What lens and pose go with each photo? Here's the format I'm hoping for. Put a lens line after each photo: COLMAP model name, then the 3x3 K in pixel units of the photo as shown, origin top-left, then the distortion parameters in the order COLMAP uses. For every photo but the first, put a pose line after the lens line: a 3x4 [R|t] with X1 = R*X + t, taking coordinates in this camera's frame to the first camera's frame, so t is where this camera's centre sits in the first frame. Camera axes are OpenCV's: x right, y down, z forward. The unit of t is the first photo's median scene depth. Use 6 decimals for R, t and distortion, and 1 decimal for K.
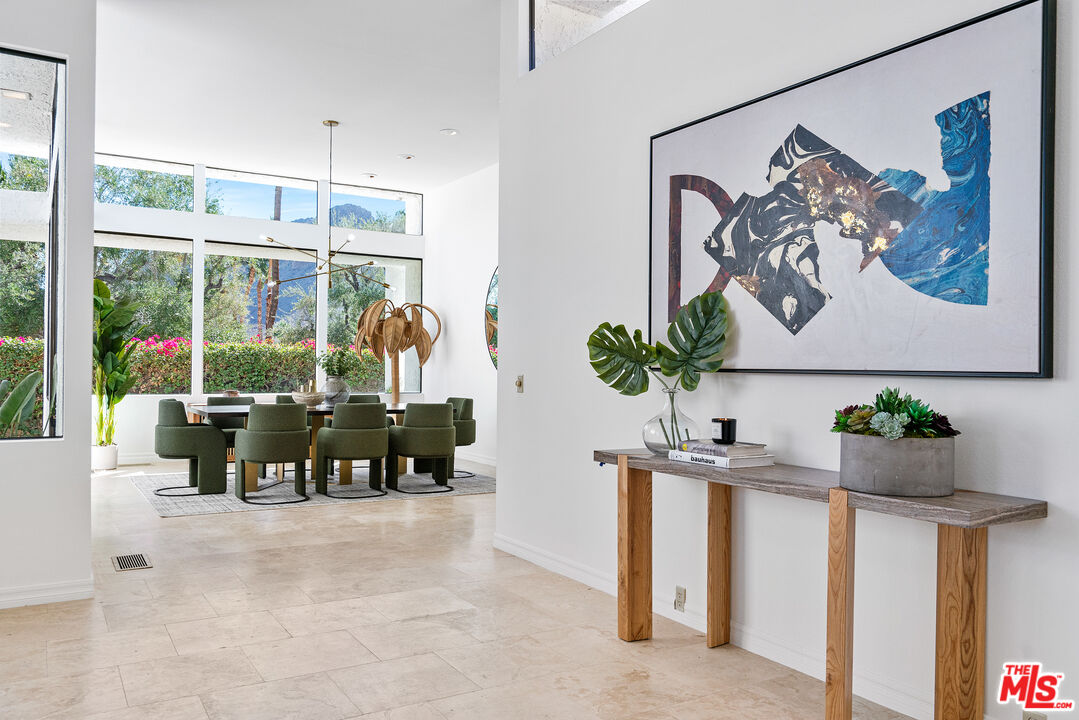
lens RADIAL K [[827.8, 0, 539.5], [0, 827.8, 360.0], [0, 0, 1]] dist [0.043839, 0.001558]
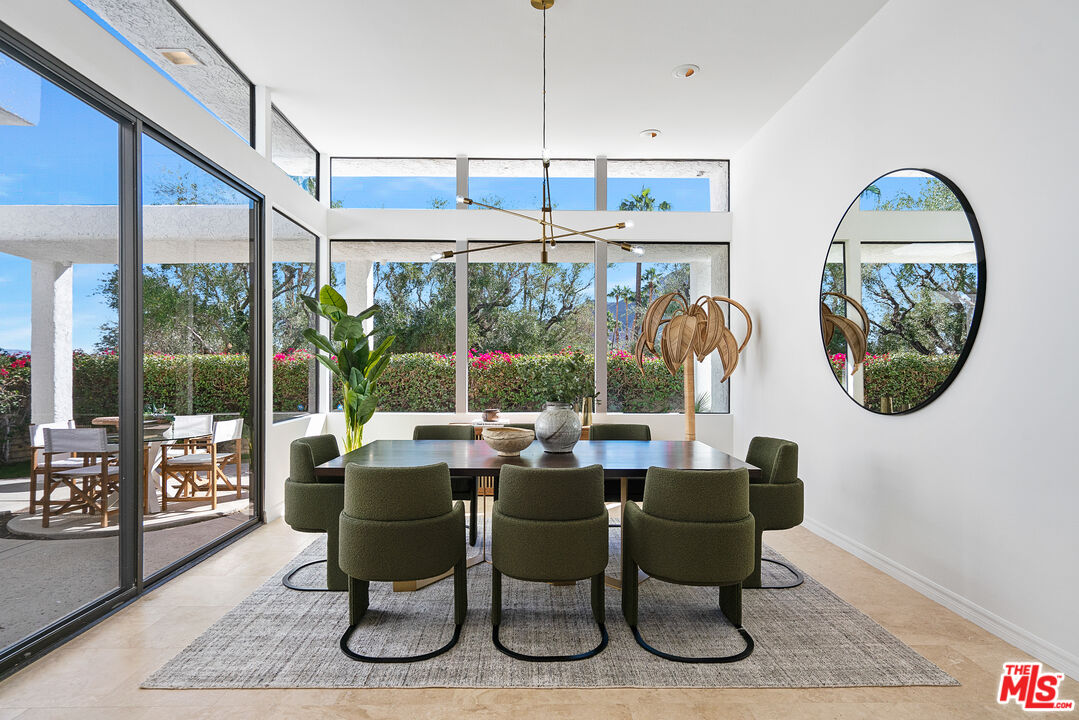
lens RADIAL K [[527.9, 0, 540.2], [0, 527.9, 369.0], [0, 0, 1]] dist [0.000579, 0.000005]
pose [[0.853003, -0.008799, -0.521832, -0.037712], [0.011980, 0.999925, 0.002723, -0.005939], [0.521768, -0.008574, 0.853044, 0.532754]]
